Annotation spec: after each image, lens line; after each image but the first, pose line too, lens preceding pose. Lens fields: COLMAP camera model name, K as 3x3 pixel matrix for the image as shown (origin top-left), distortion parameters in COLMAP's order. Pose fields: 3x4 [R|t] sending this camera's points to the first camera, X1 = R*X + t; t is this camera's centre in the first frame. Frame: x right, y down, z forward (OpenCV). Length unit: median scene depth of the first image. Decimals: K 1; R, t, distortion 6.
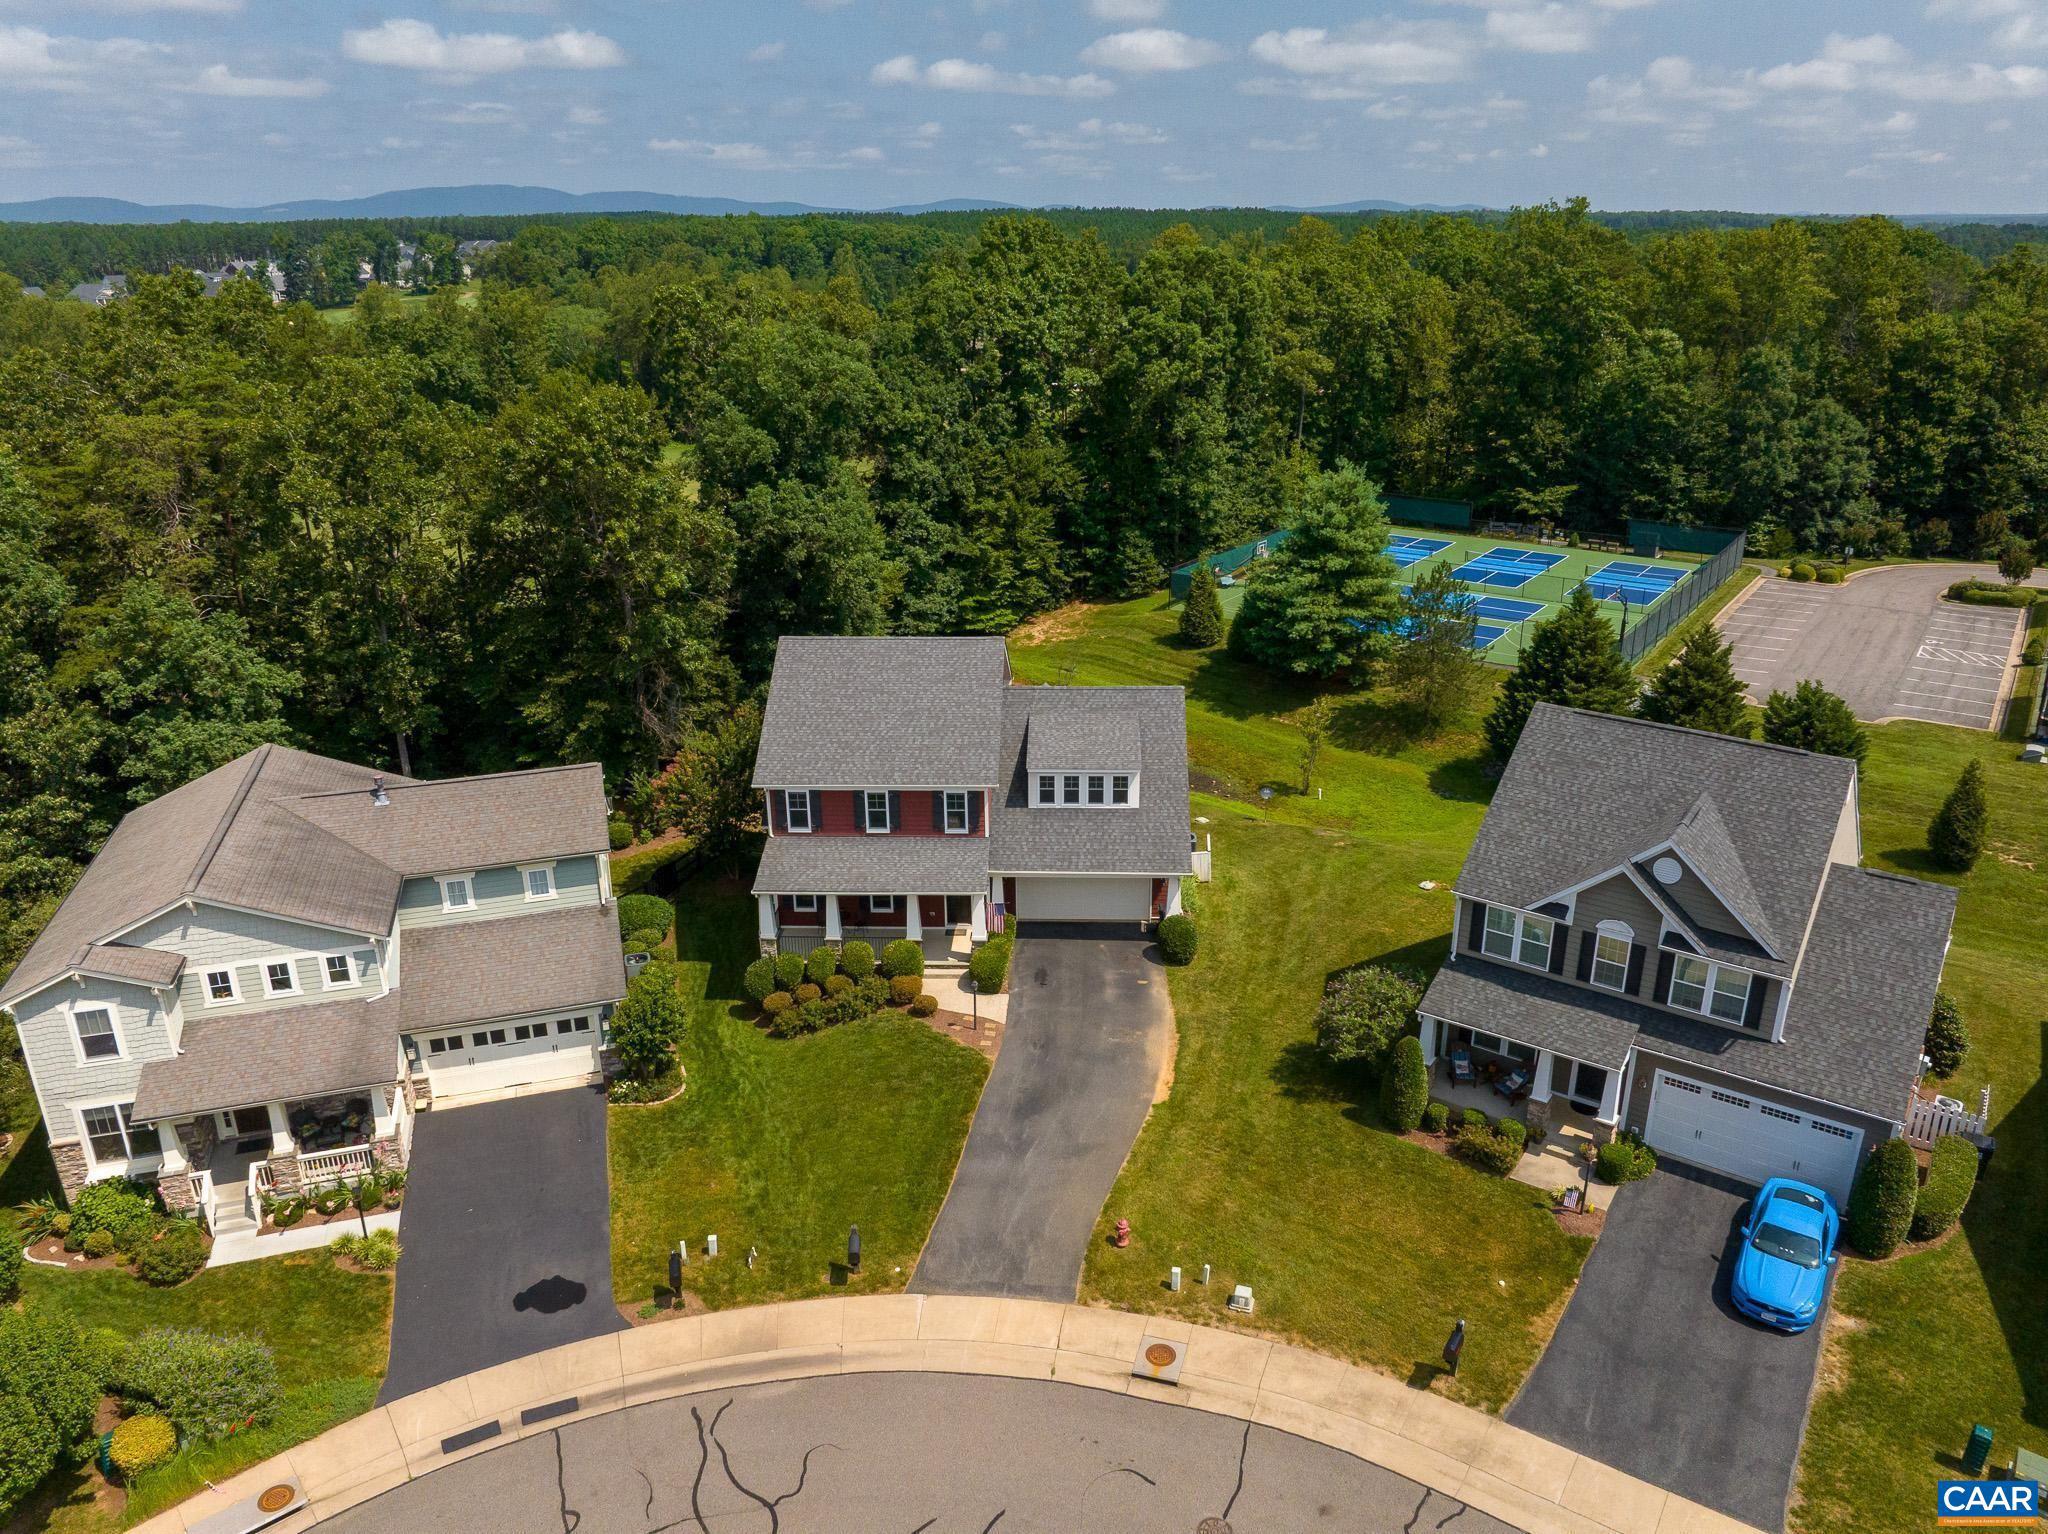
lens RADIAL K [[1443.6, 0, 1036.8], [0, 1443.6, 720.4], [0, 0, 1]] dist [-0.040121, -0.002503]
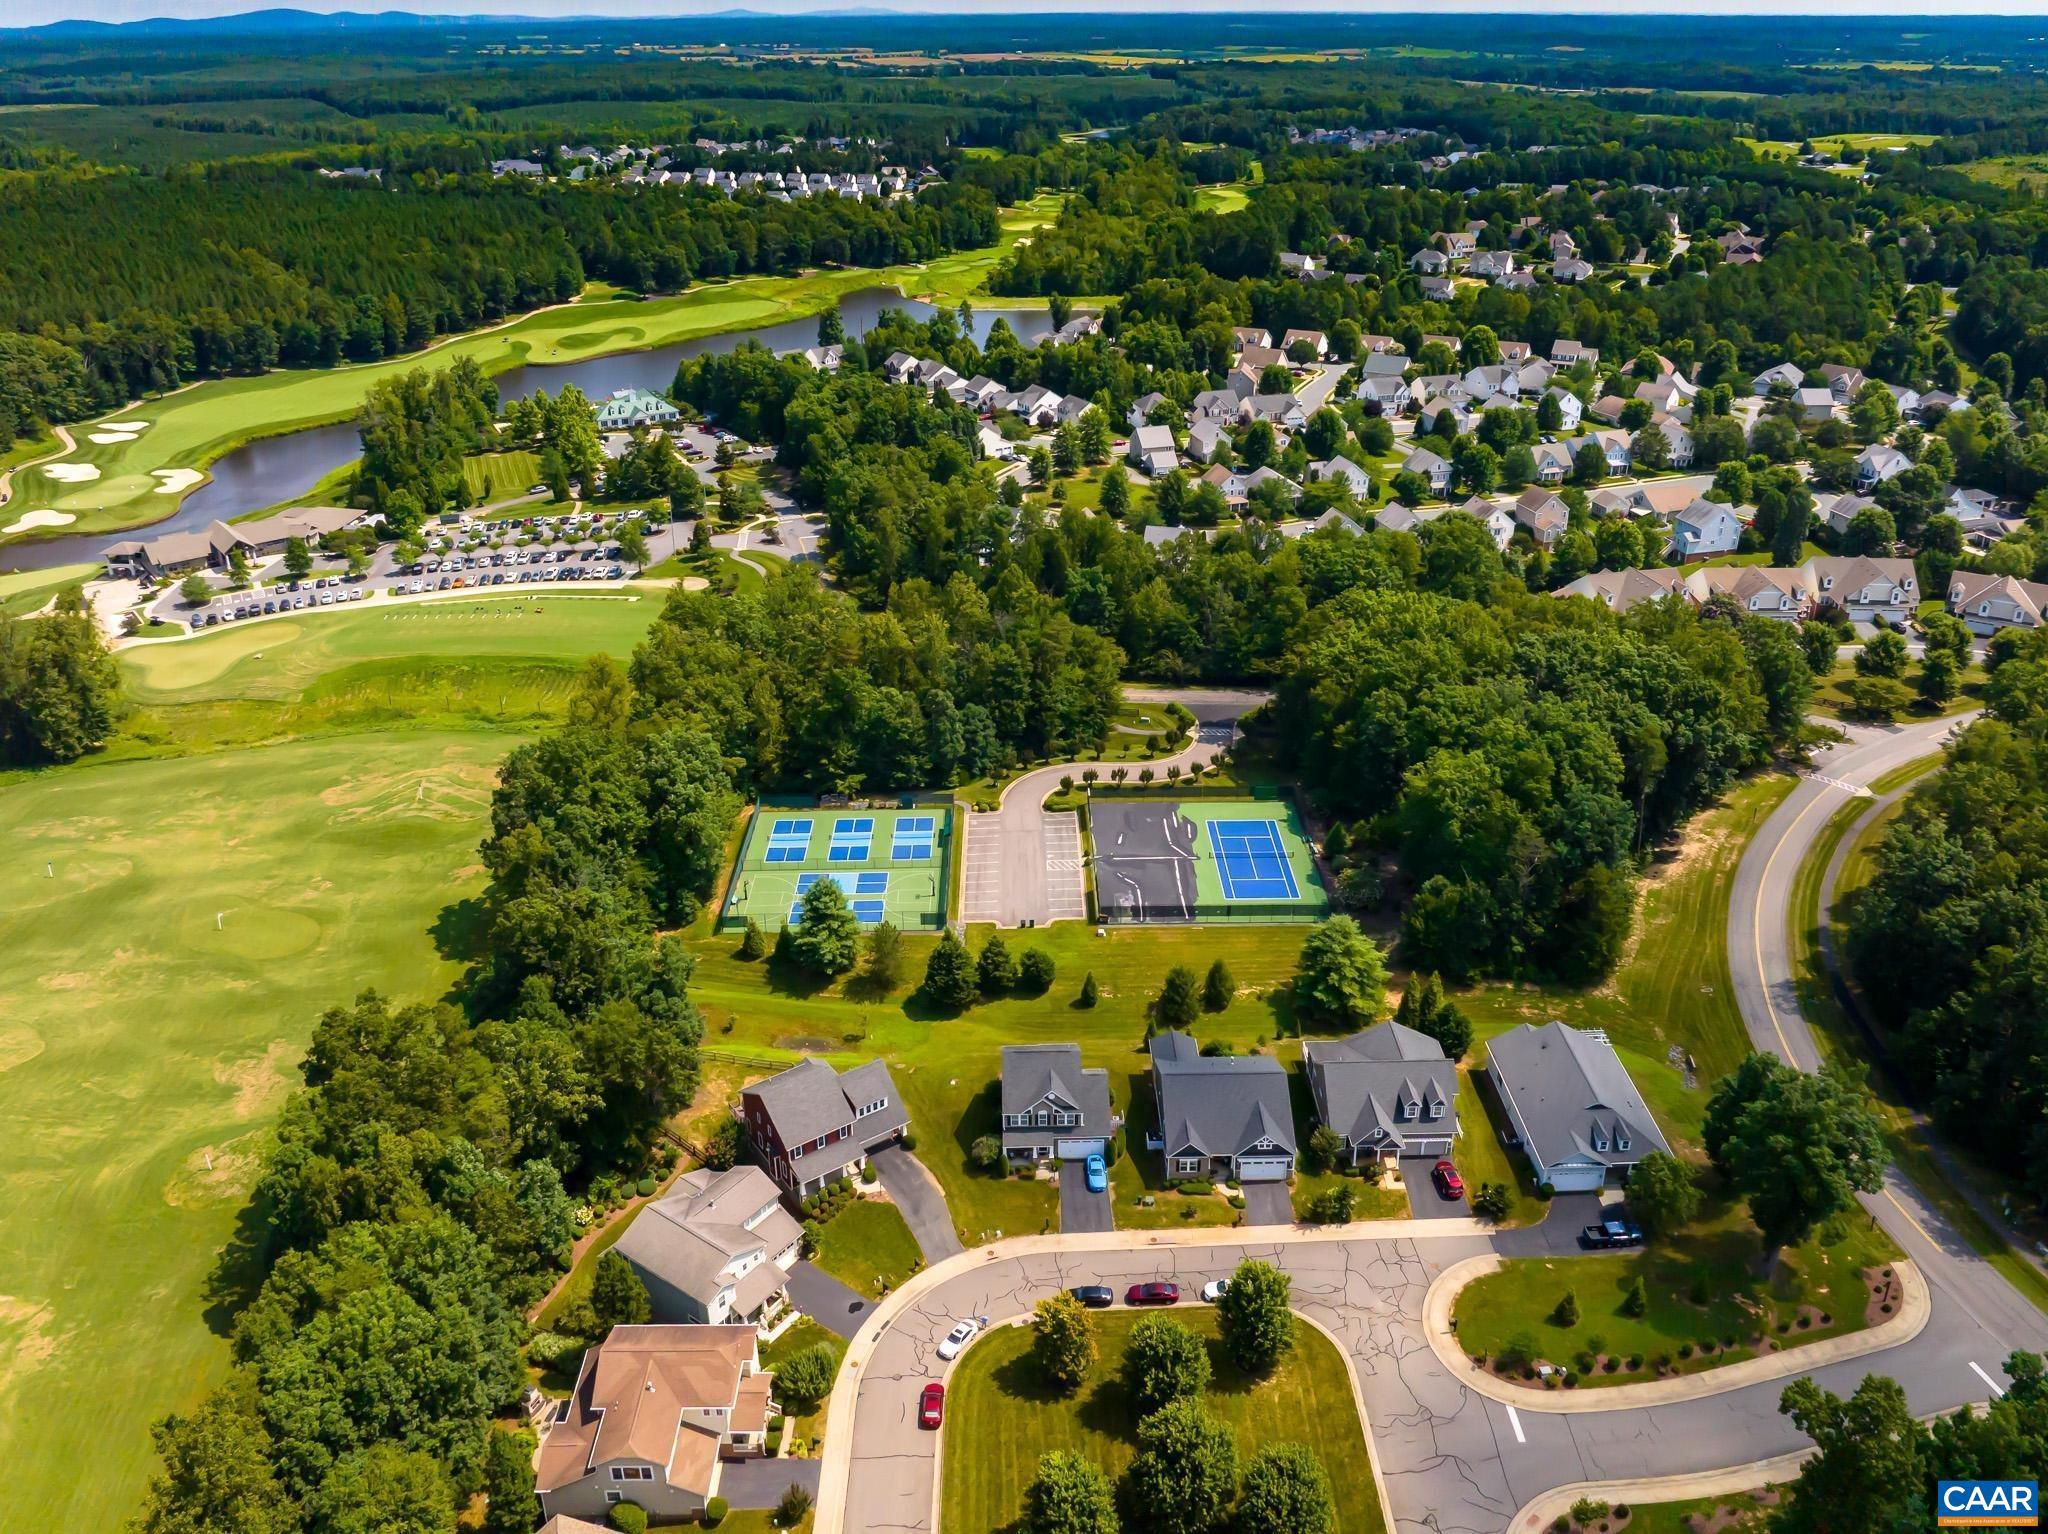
lens RADIAL K [[1470.2, 0, 1036.0], [0, 1470.2, 774.6], [0, 0, 1]] dist [-0.038244, -0.000567]
pose [[0.800289, -0.262502, 0.539101, -1.234404], [0.196030, 0.964215, 0.178497, -1.173977], [-0.566665, -0.037169, 0.823110, -1.831752]]
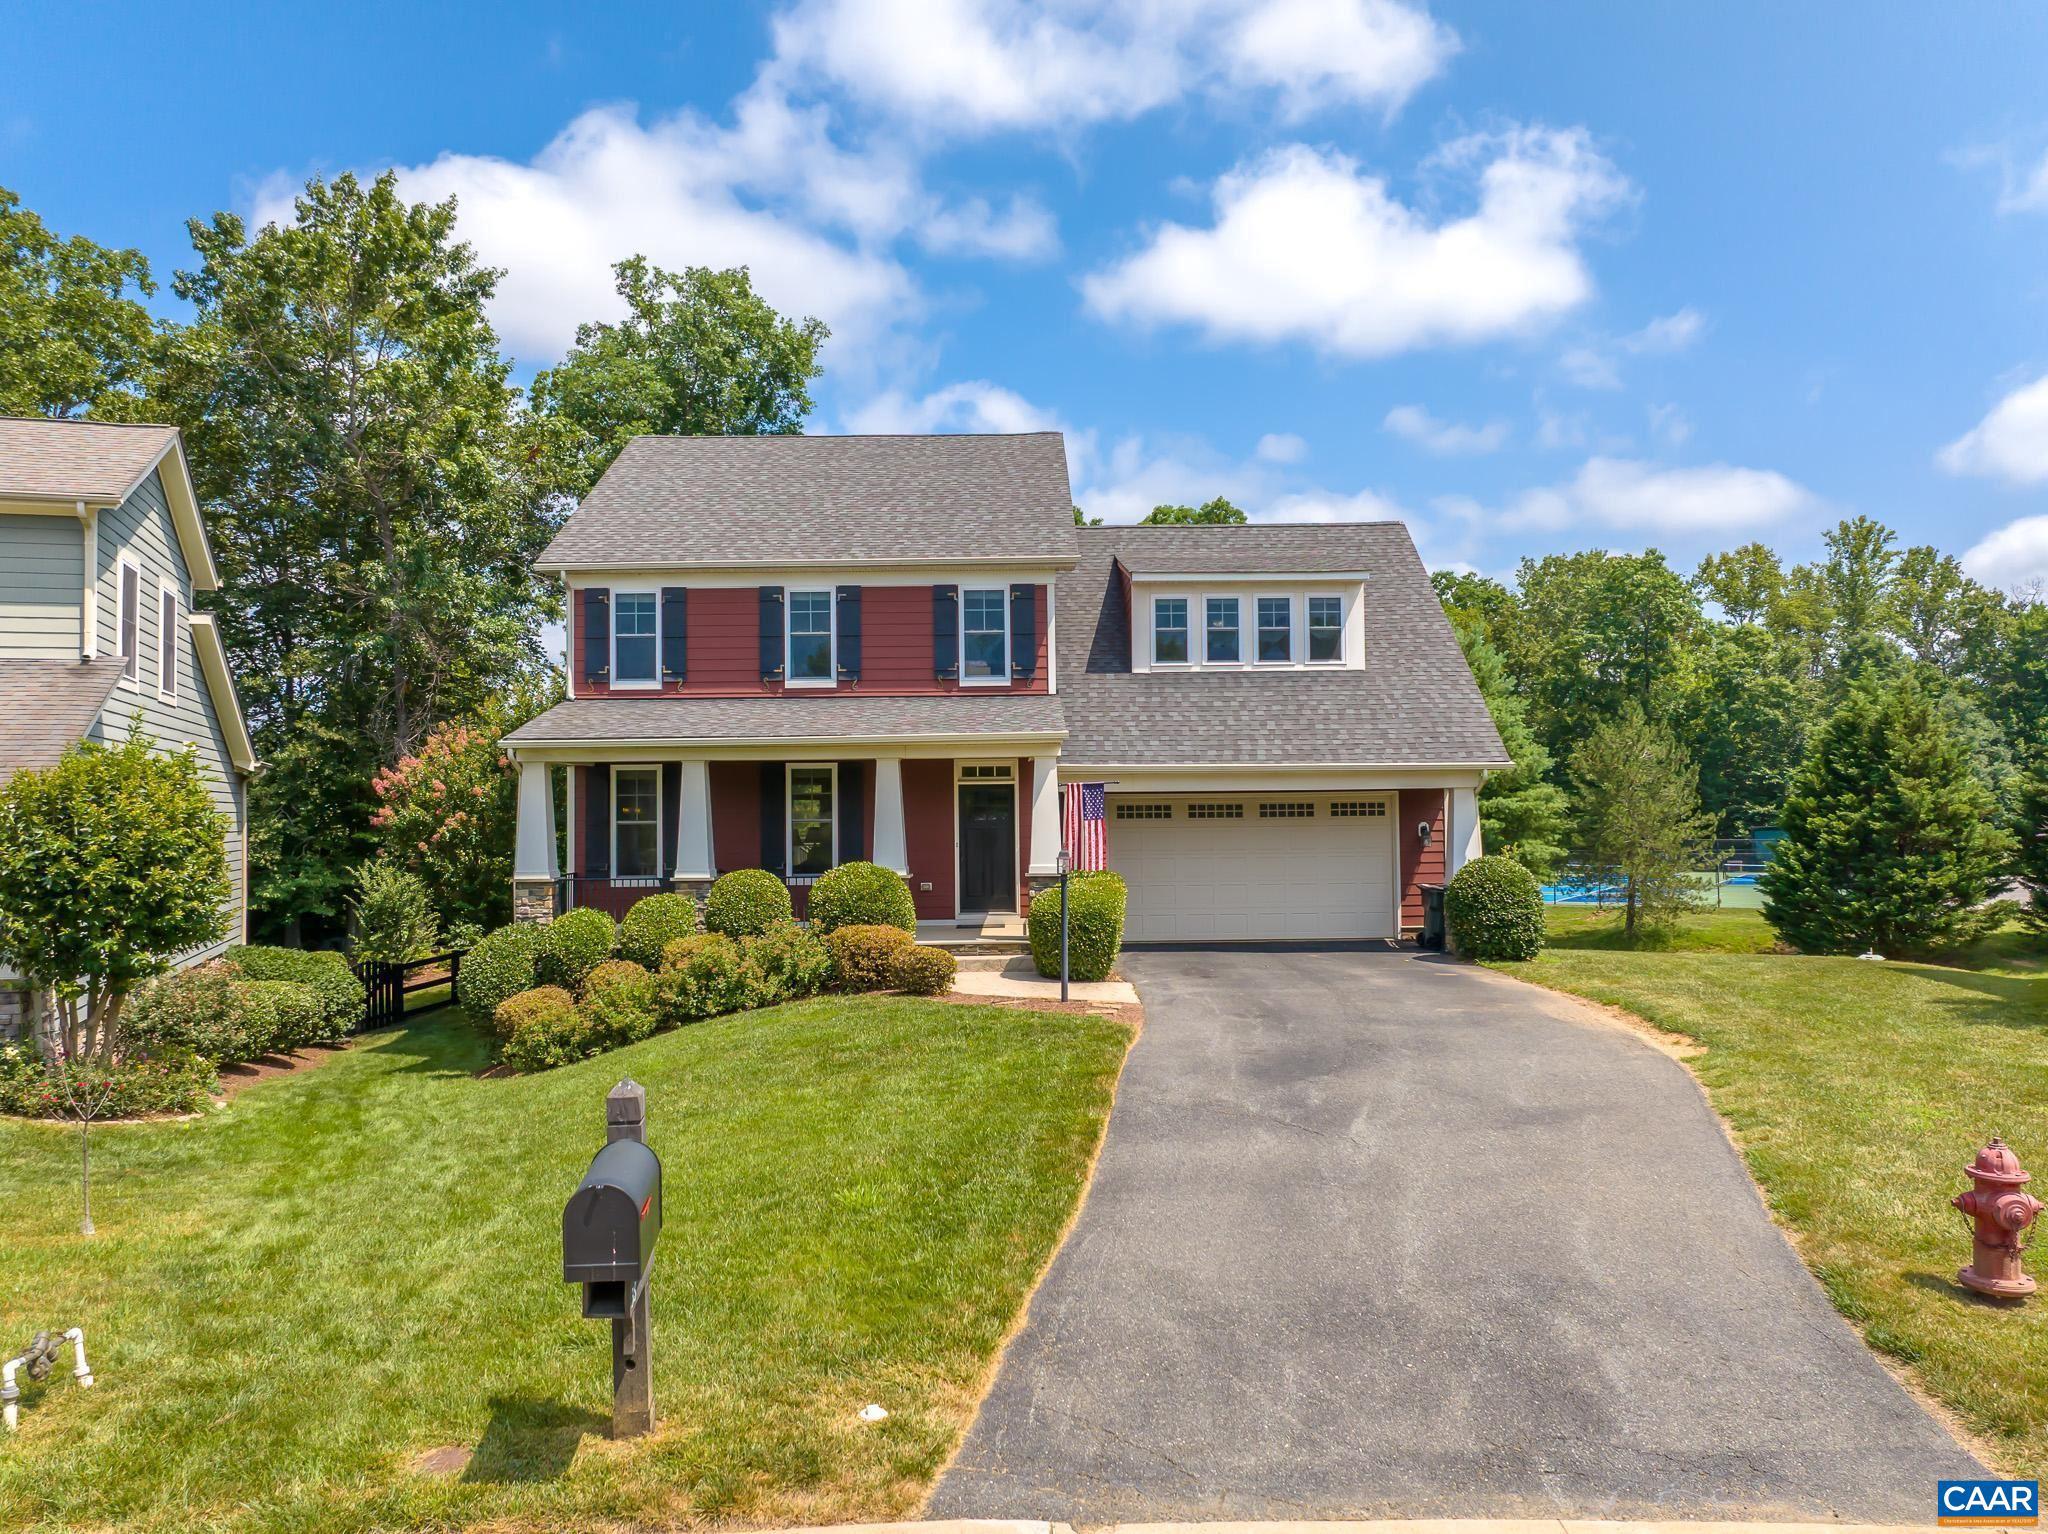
lens RADIAL K [[1470.2, 0, 1036.0], [0, 1470.2, 774.6], [0, 0, 1]] dist [-0.038244, -0.000567]
pose [[0.998925, -0.003287, 0.046230, -0.061510], [0.019339, 0.936059, -0.351312, 0.267943], [-0.042119, 0.351829, 0.935116, 0.582342]]
